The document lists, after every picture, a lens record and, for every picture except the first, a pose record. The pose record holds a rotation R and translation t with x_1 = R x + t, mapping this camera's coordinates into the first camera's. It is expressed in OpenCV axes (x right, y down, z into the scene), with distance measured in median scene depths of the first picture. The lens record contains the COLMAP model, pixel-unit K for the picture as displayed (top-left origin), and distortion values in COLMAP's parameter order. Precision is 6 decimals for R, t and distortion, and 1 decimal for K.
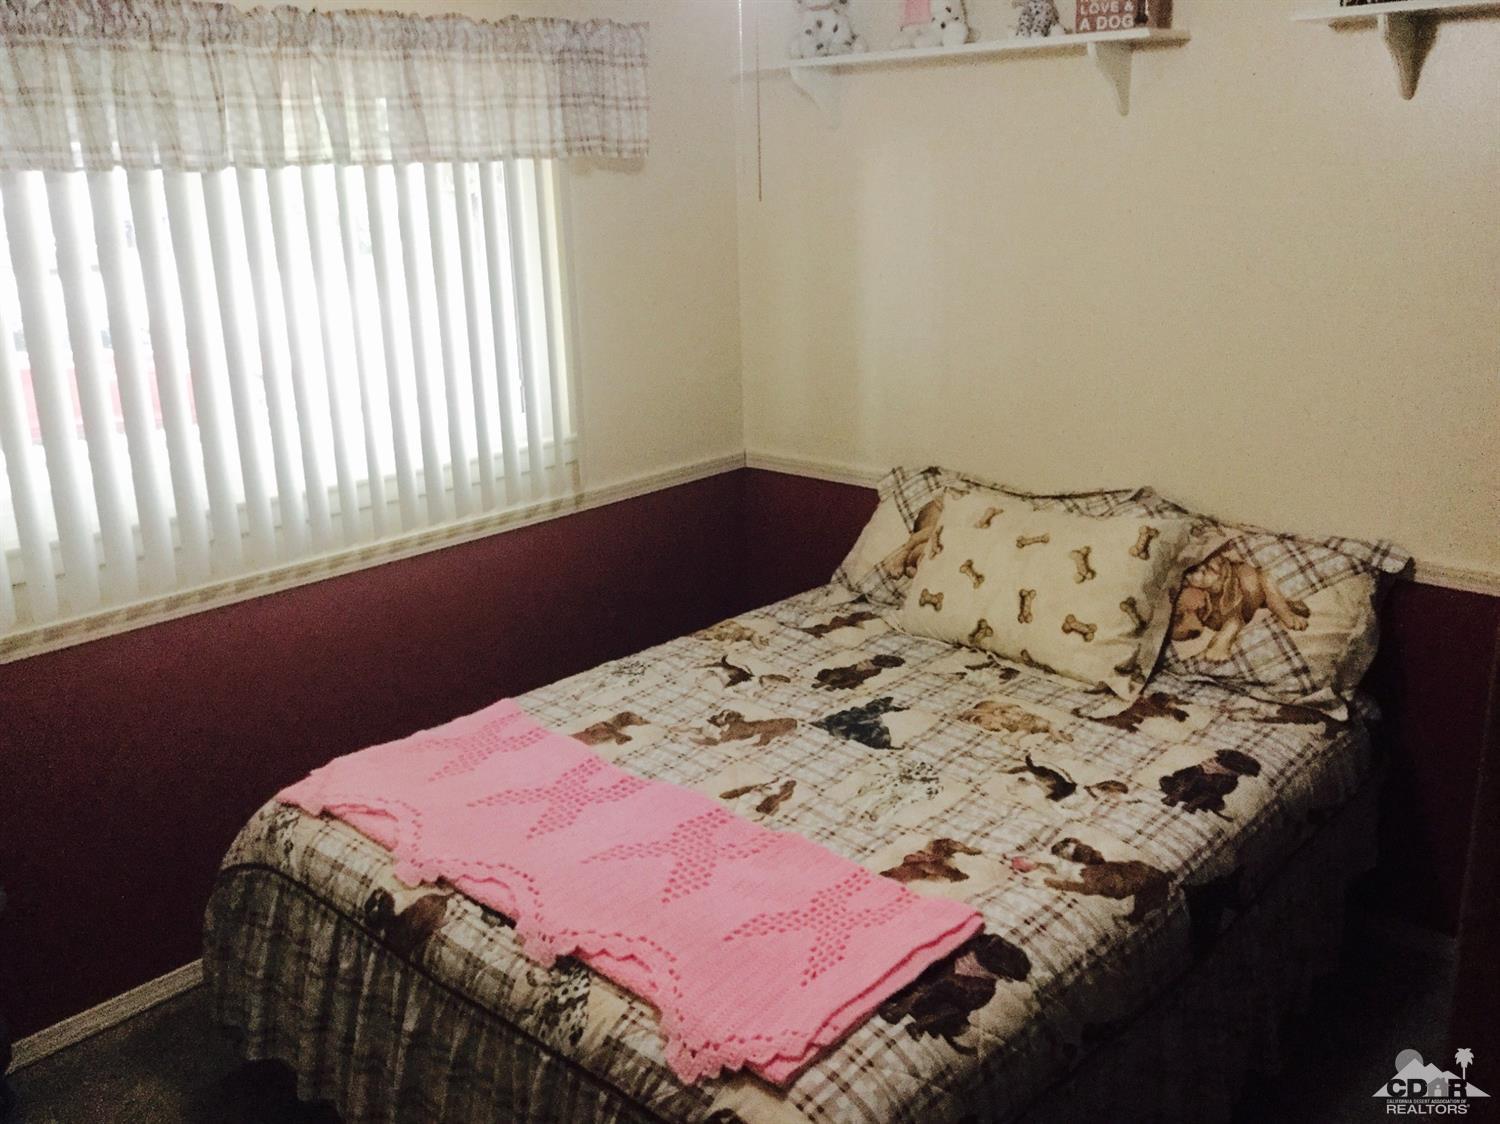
lens RADIAL K [[1356.4, 0, 746.9], [0, 1356.4, 555.0], [0, 0, 1]] dist [0.112043, -0.211887]
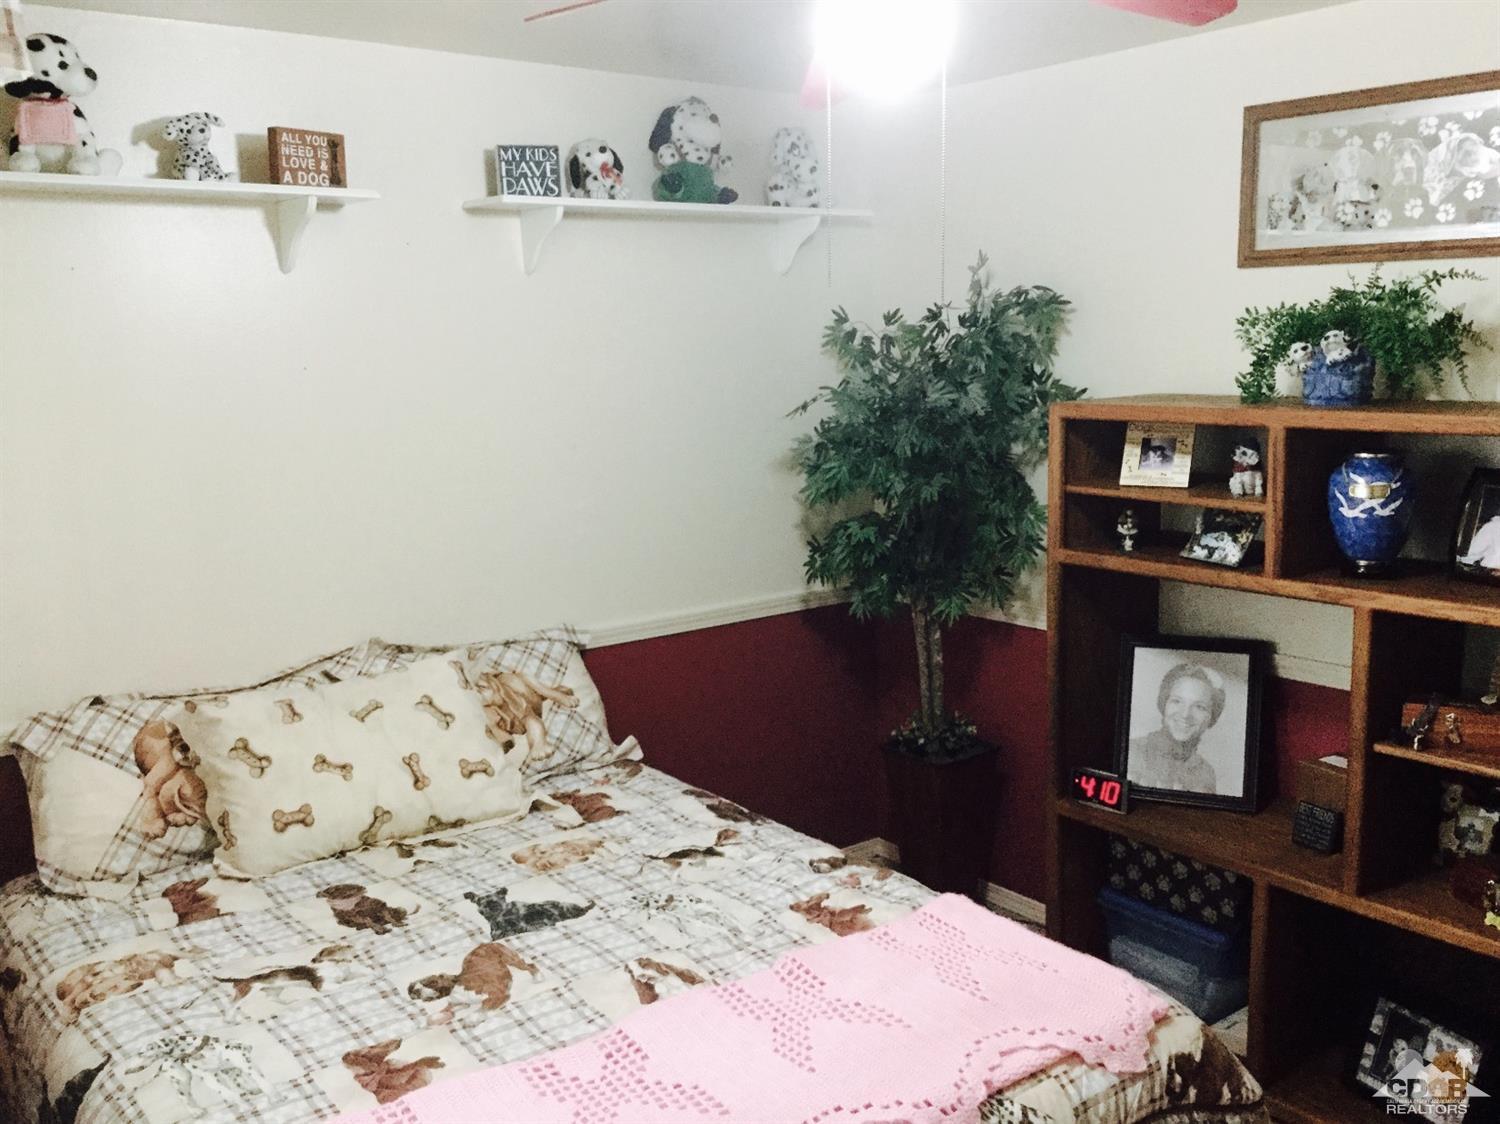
lens RADIAL K [[1356.4, 0, 747.6], [0, 1356.4, 556.8], [0, 0, 1]] dist [0.112043, -0.211887]
pose [[0.161751, -0.137141, 0.977256, -0.698967], [0.290782, 0.952952, 0.085602, -0.125168], [-0.943018, 0.270322, 0.194019, 0.599709]]
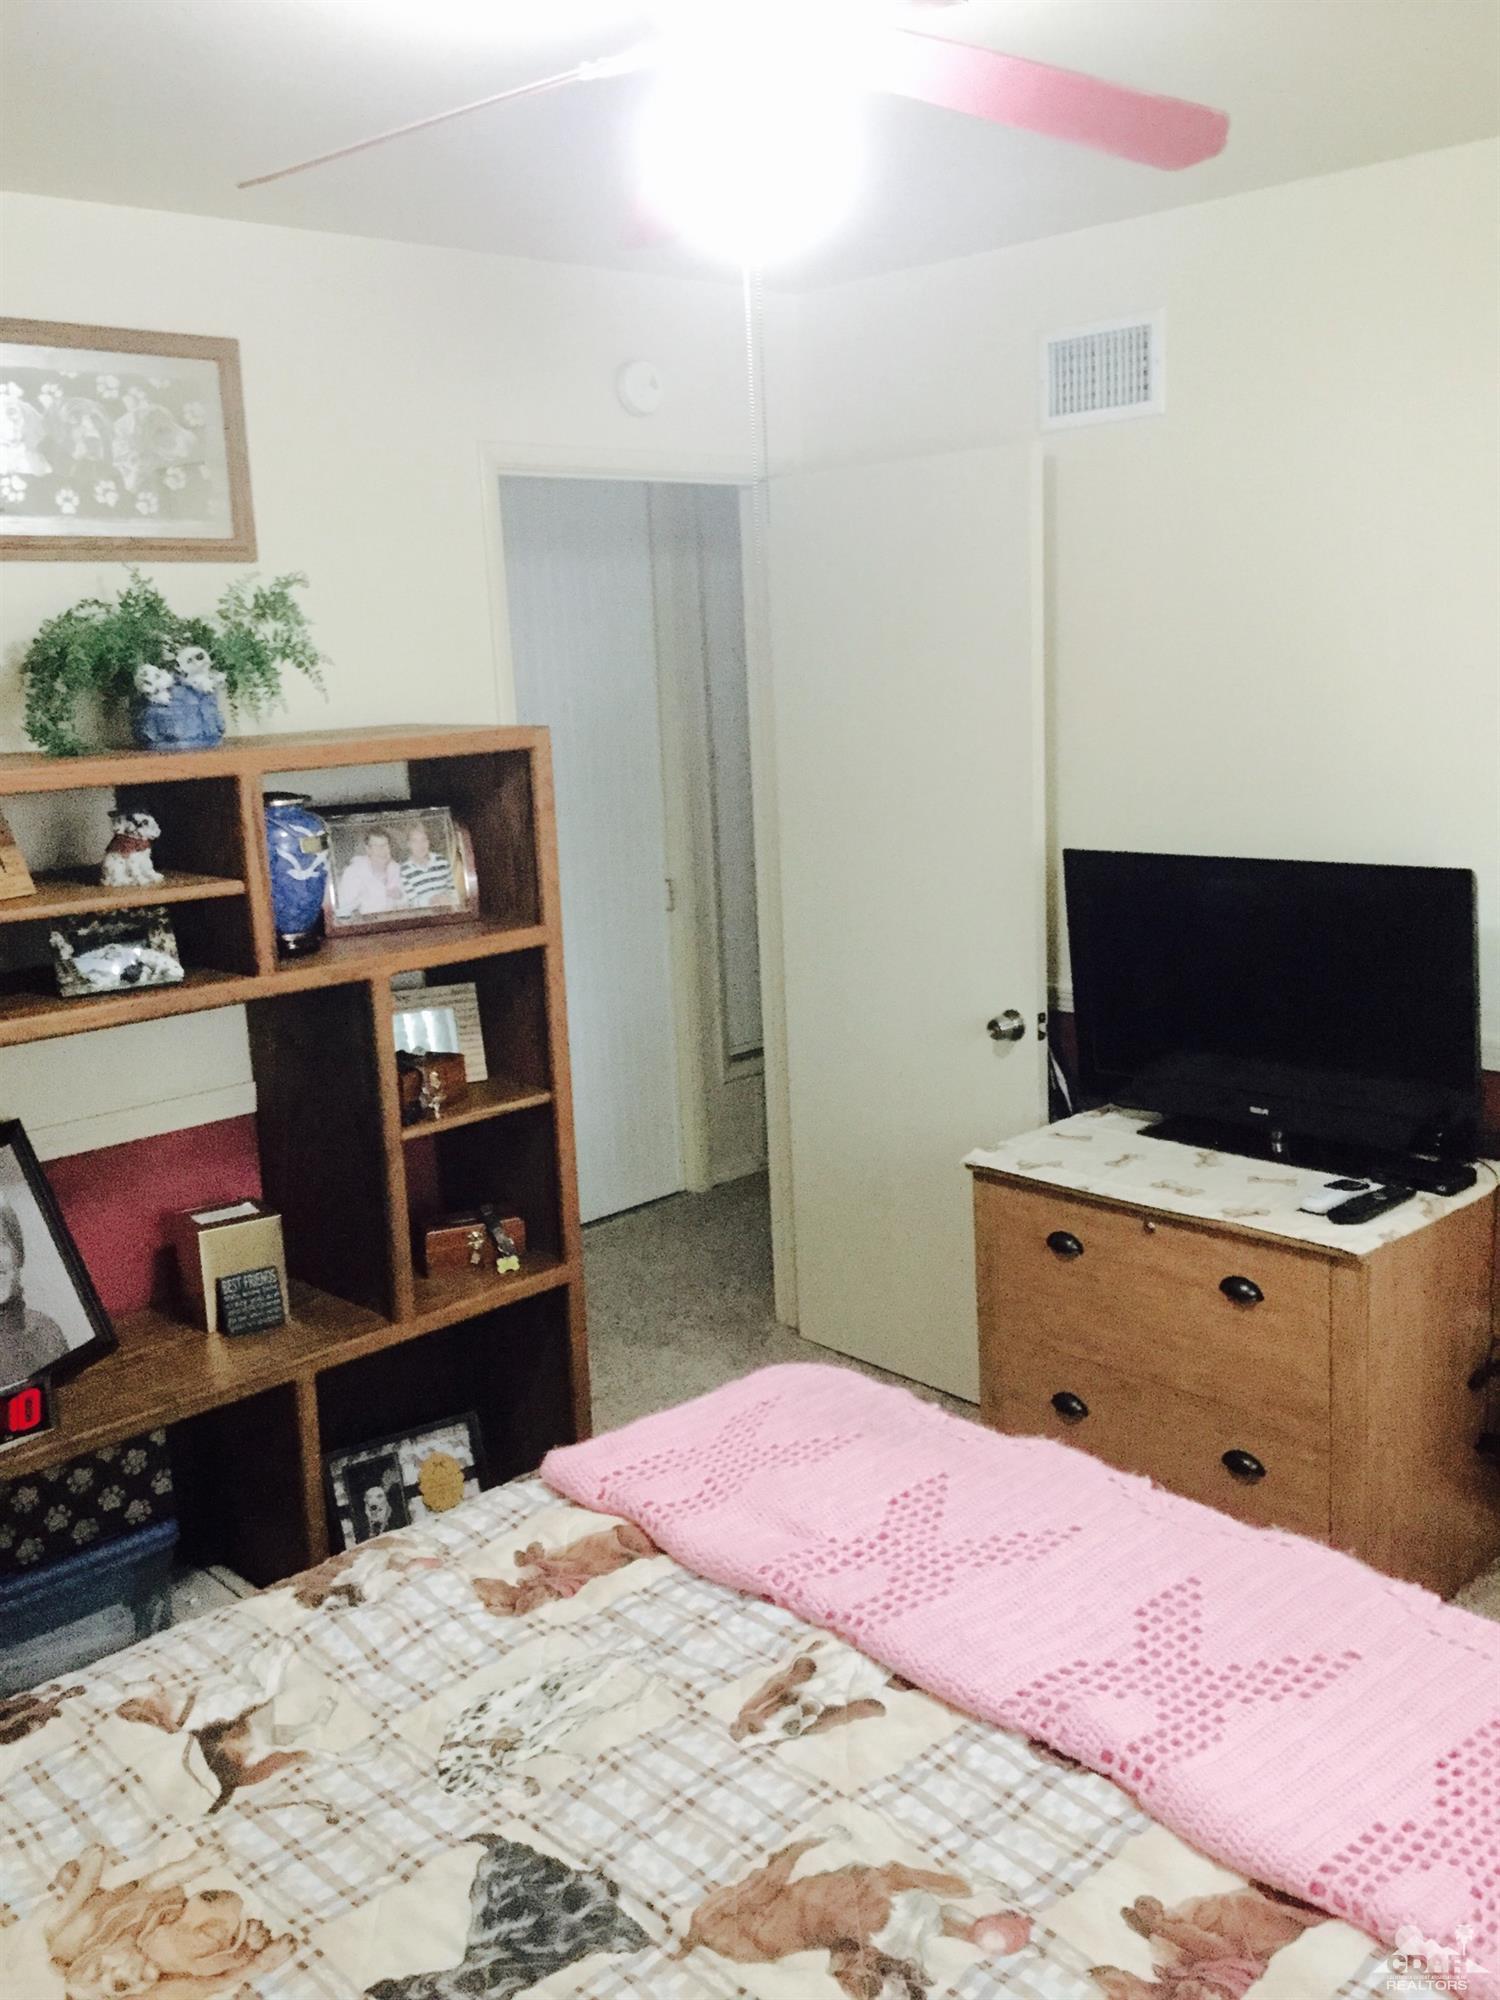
lens RADIAL K [[1808.5, 0, 769.2], [0, 1808.5, 980.3], [0, 0, 1]] dist [0.112043, -0.211887]
pose [[-0.996400, 0.057541, 0.062253, -0.030601], [0.079546, 0.888496, 0.451938, -0.328877], [-0.029307, 0.455263, -0.889875, 1.282003]]
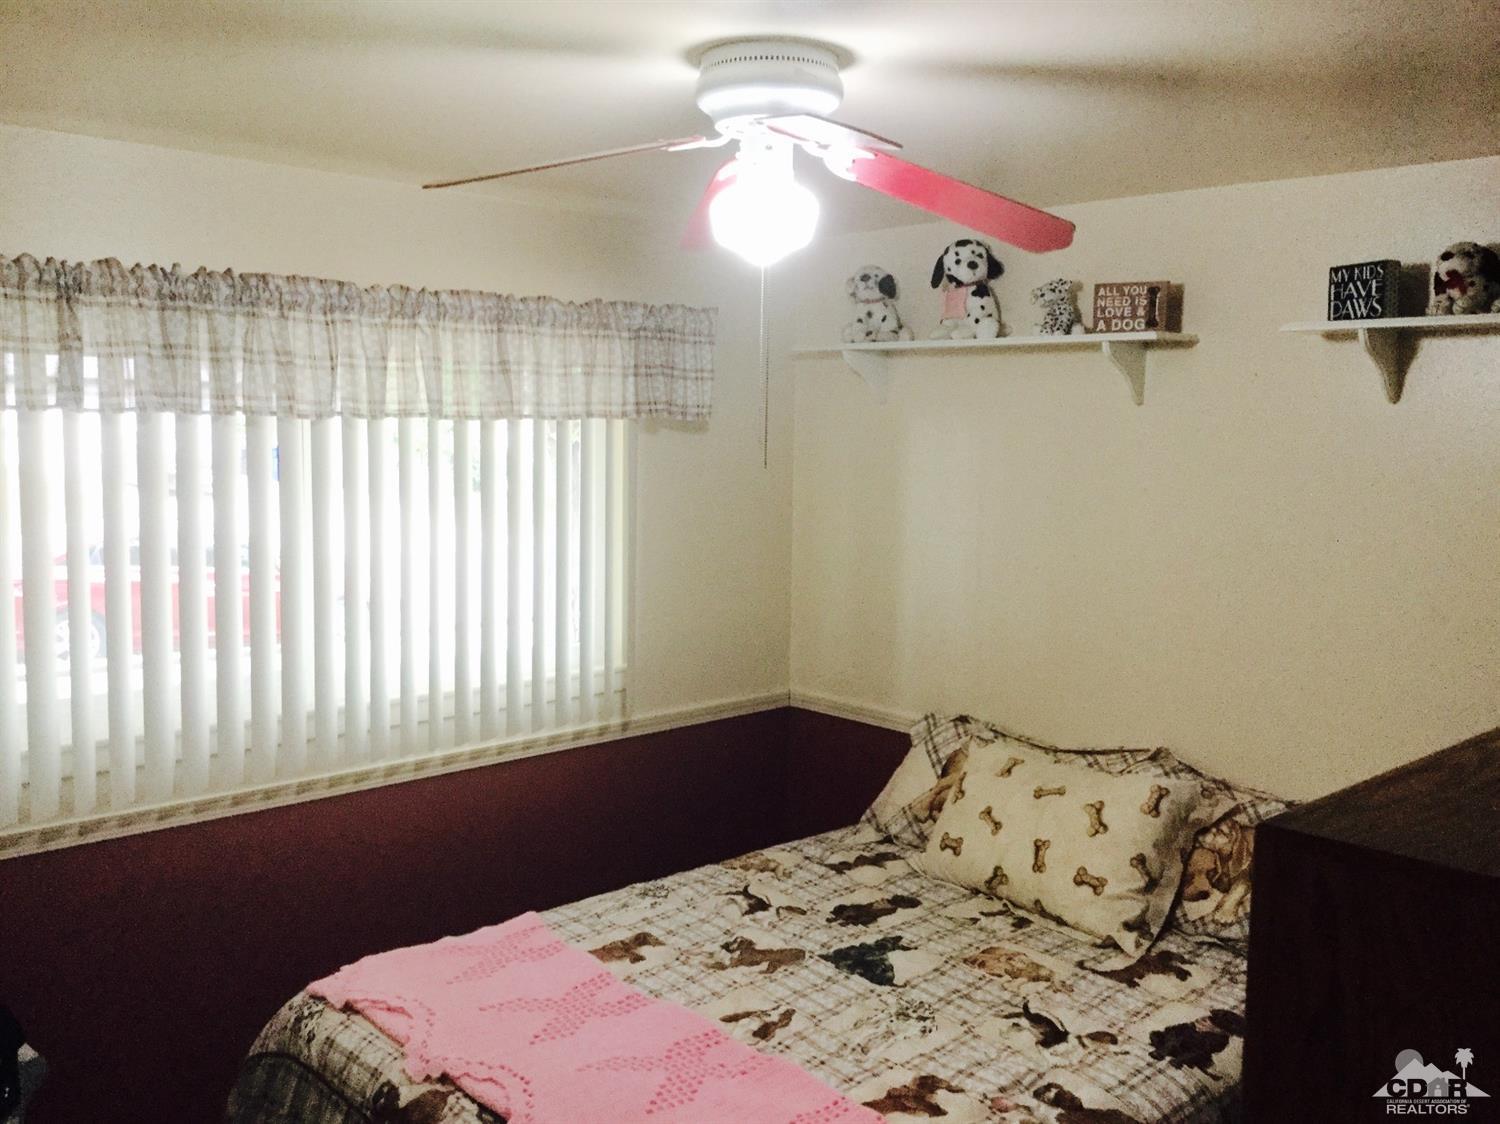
lens RADIAL K [[1356.4, 0, 748.3], [0, 1356.4, 554.3], [0, 0, 1]] dist [0.112043, -0.211887]
pose [[0.996380, 0.051206, -0.067857, 0.046473], [-0.062512, 0.982286, -0.176654, 0.010846], [0.057609, 0.180256, 0.981931, -0.075763]]
